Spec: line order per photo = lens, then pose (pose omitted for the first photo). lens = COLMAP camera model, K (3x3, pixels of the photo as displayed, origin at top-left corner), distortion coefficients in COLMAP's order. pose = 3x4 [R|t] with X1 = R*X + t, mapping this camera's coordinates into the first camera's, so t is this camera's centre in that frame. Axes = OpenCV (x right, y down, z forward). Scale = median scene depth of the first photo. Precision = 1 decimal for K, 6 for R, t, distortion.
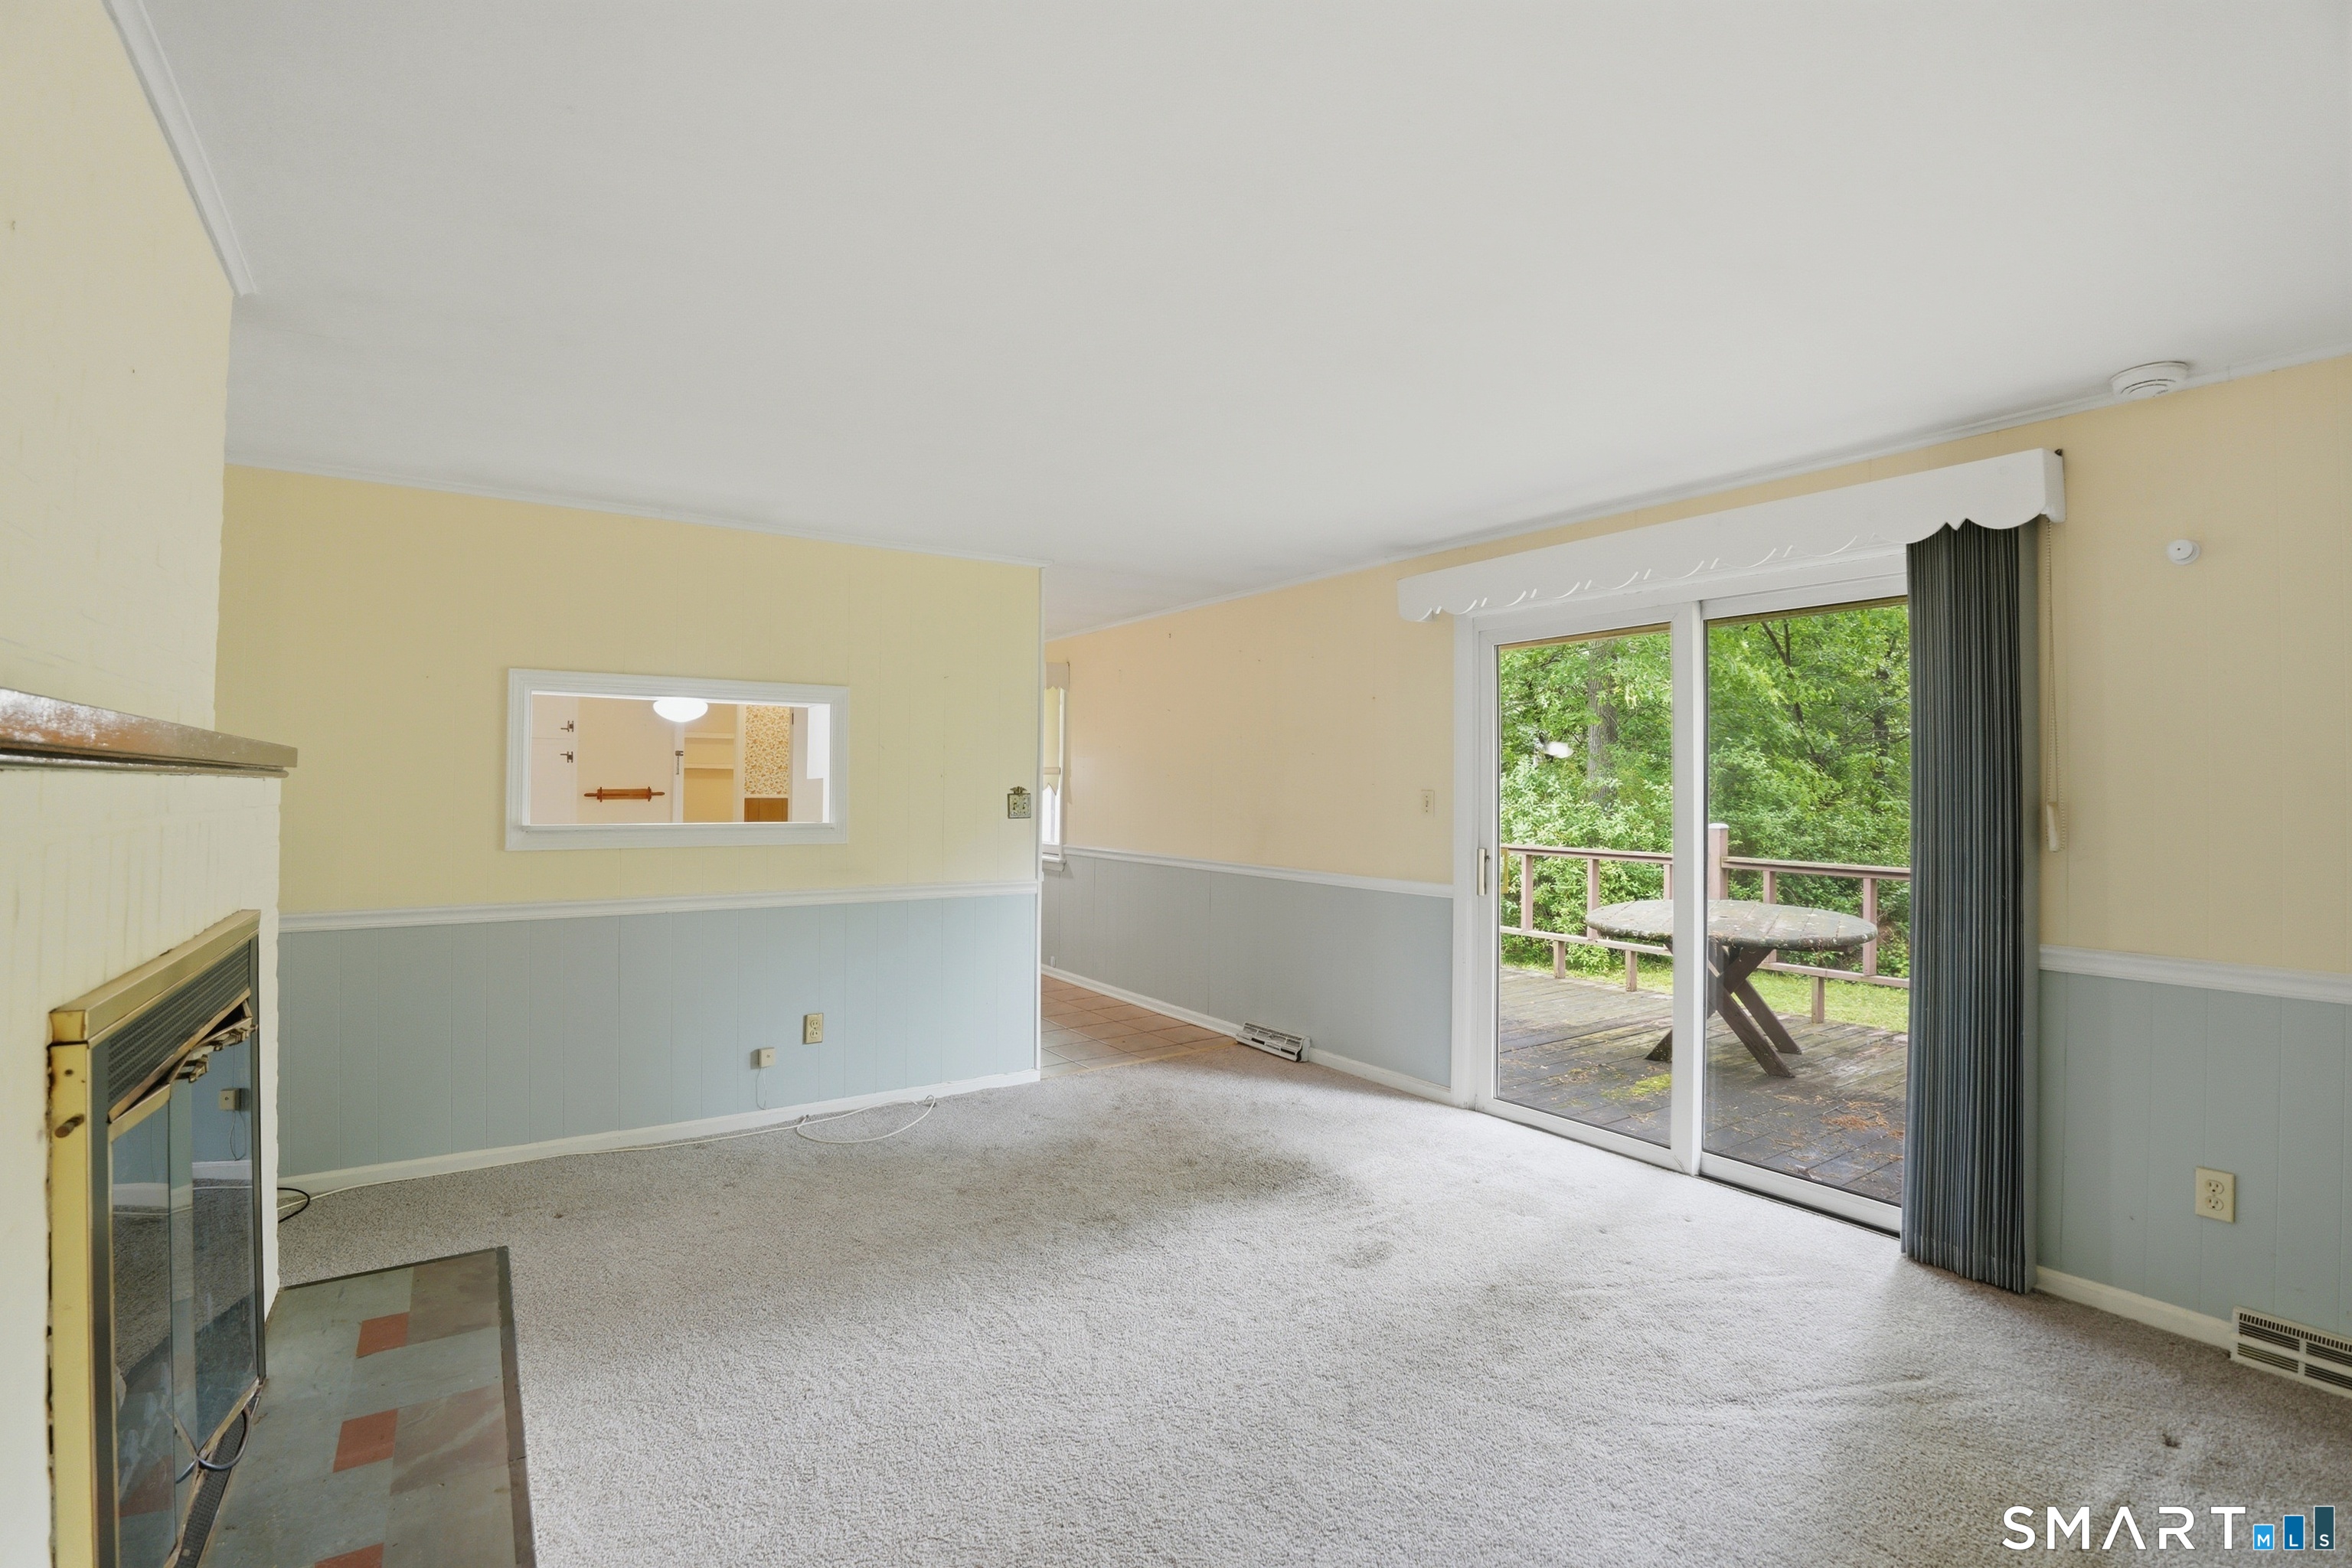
lens RADIAL K [[1072.3, 0, 1188.9], [0, 1072.3, 770.8], [0, 0, 1]] dist [-0.056188, 0.005535]
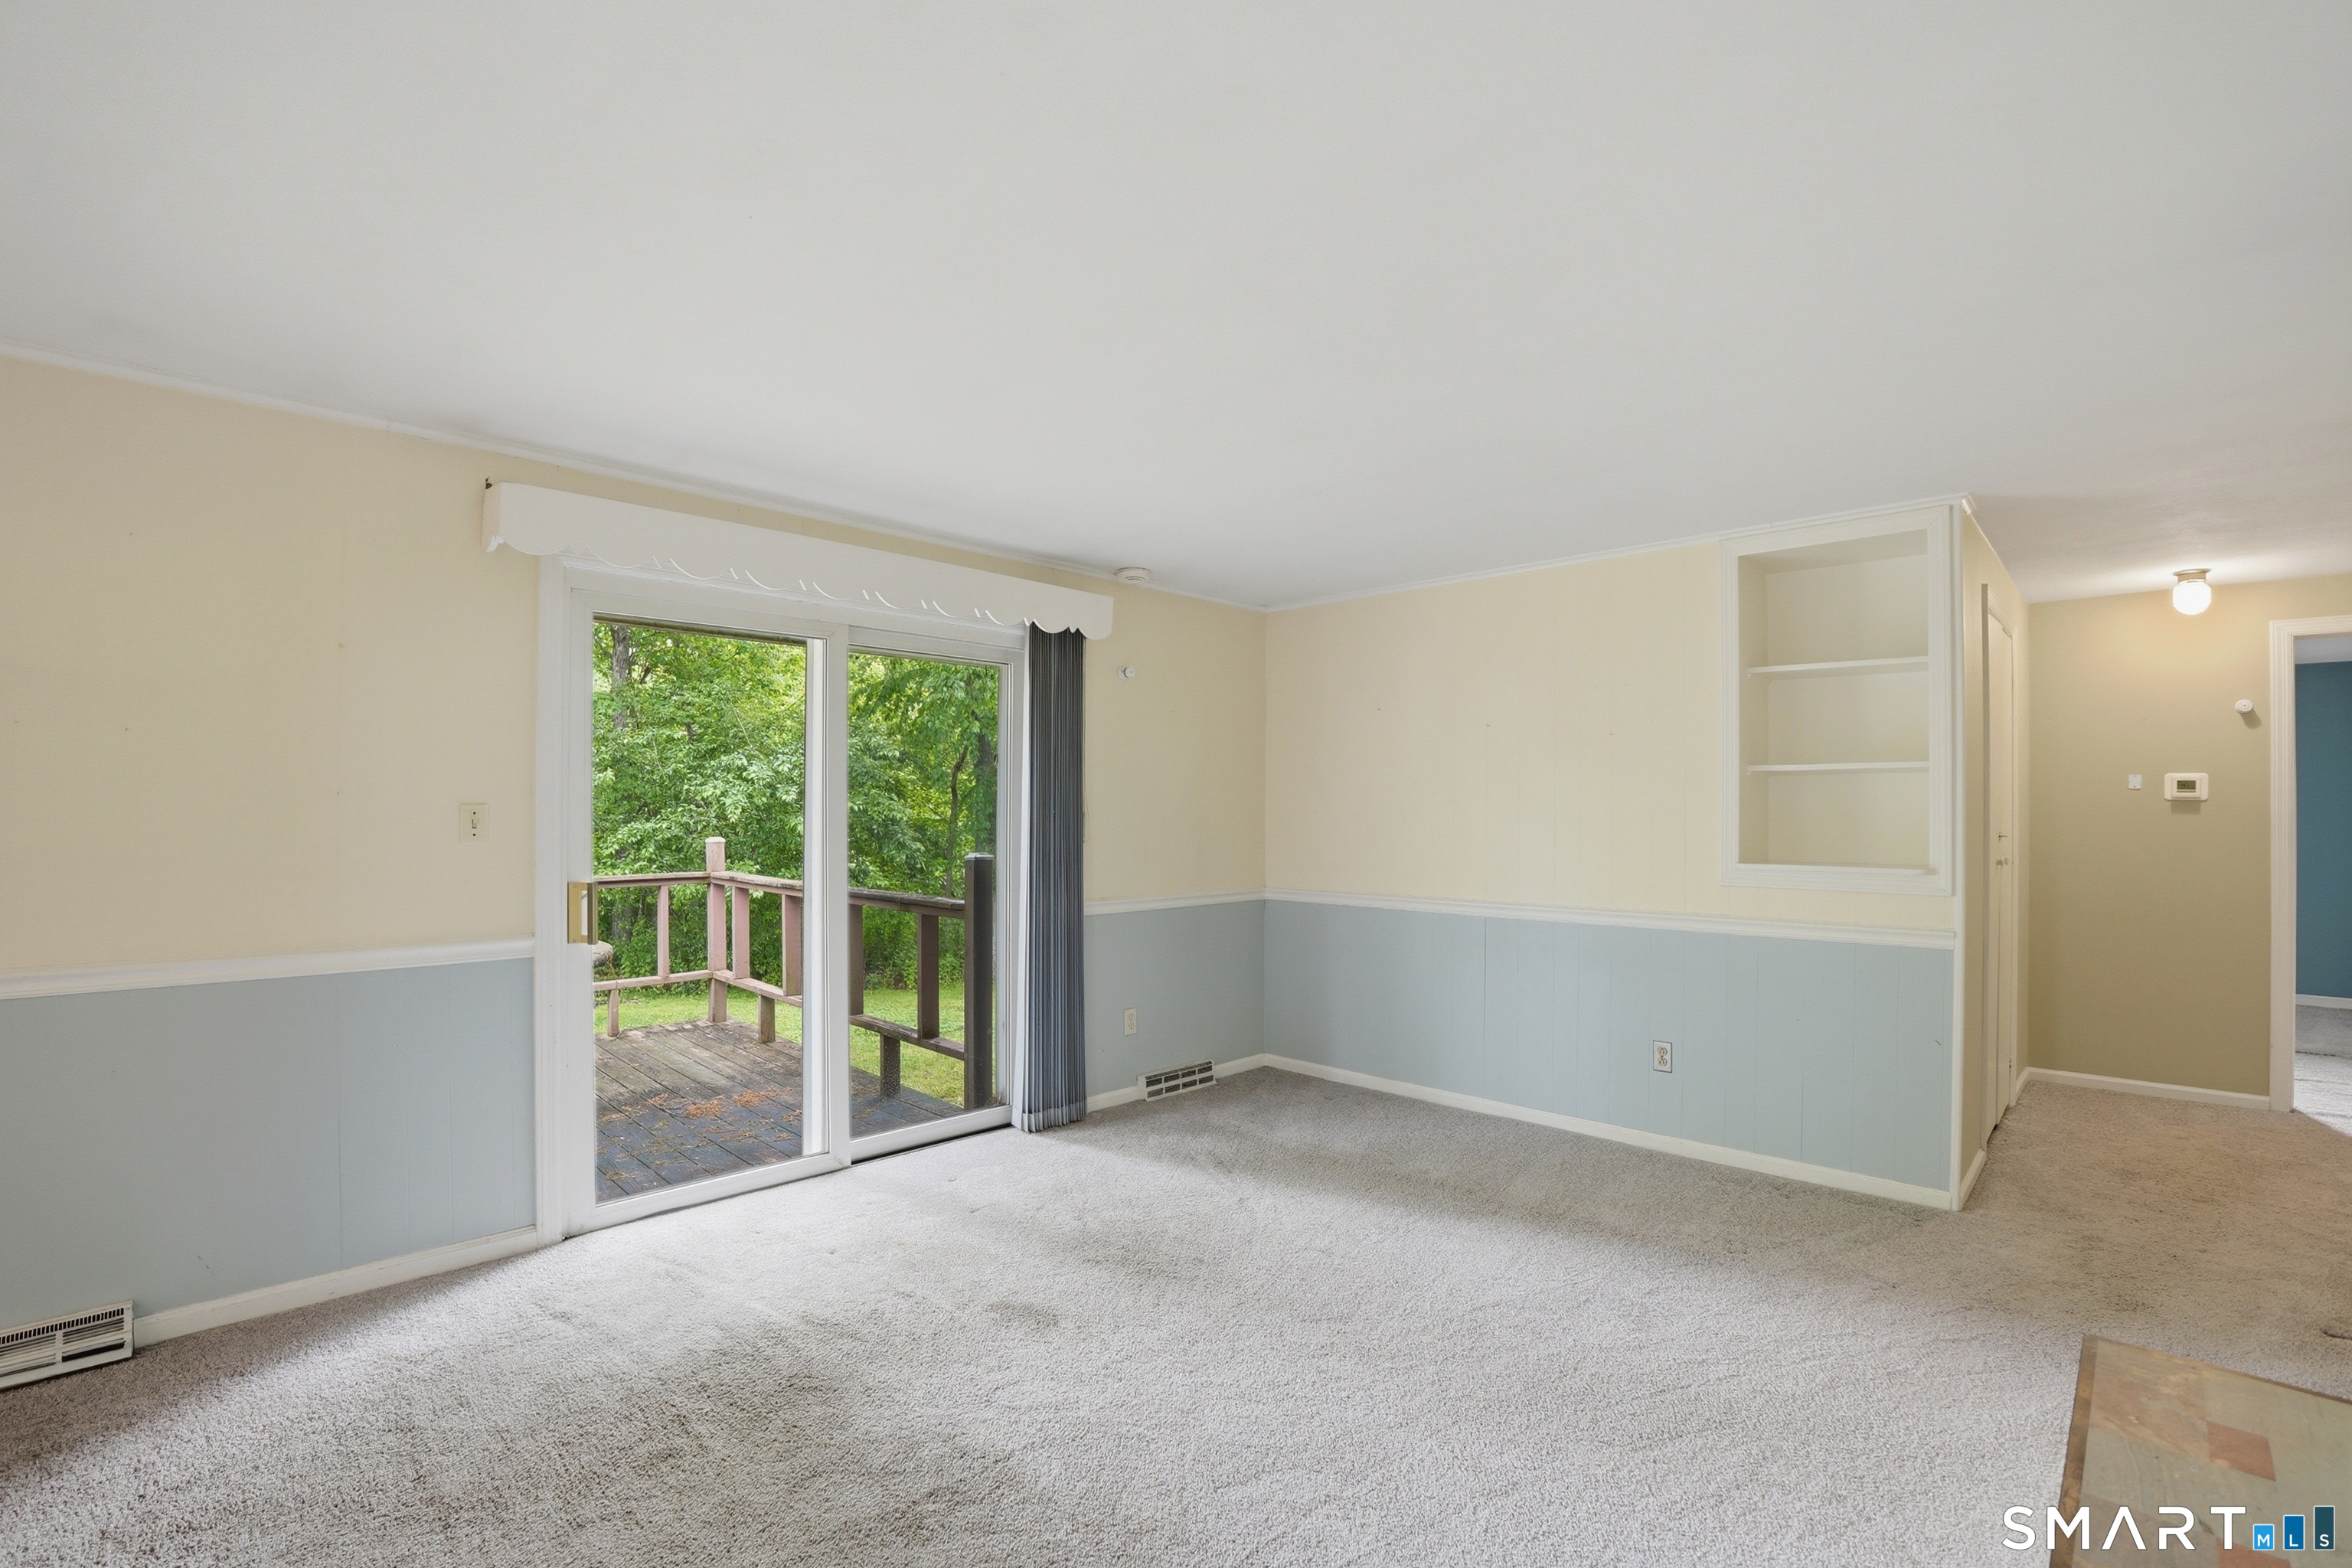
lens RADIAL K [[1072.3, 0, 1177.2], [0, 1072.3, 797.8], [0, 0, 1]] dist [-0.056188, 0.005535]
pose [[-0.197173, -0.008156, 0.980335, -0.757832], [-0.028226, 0.999598, 0.002639, -0.001175], [-0.979962, -0.027150, -0.197324, 1.061394]]
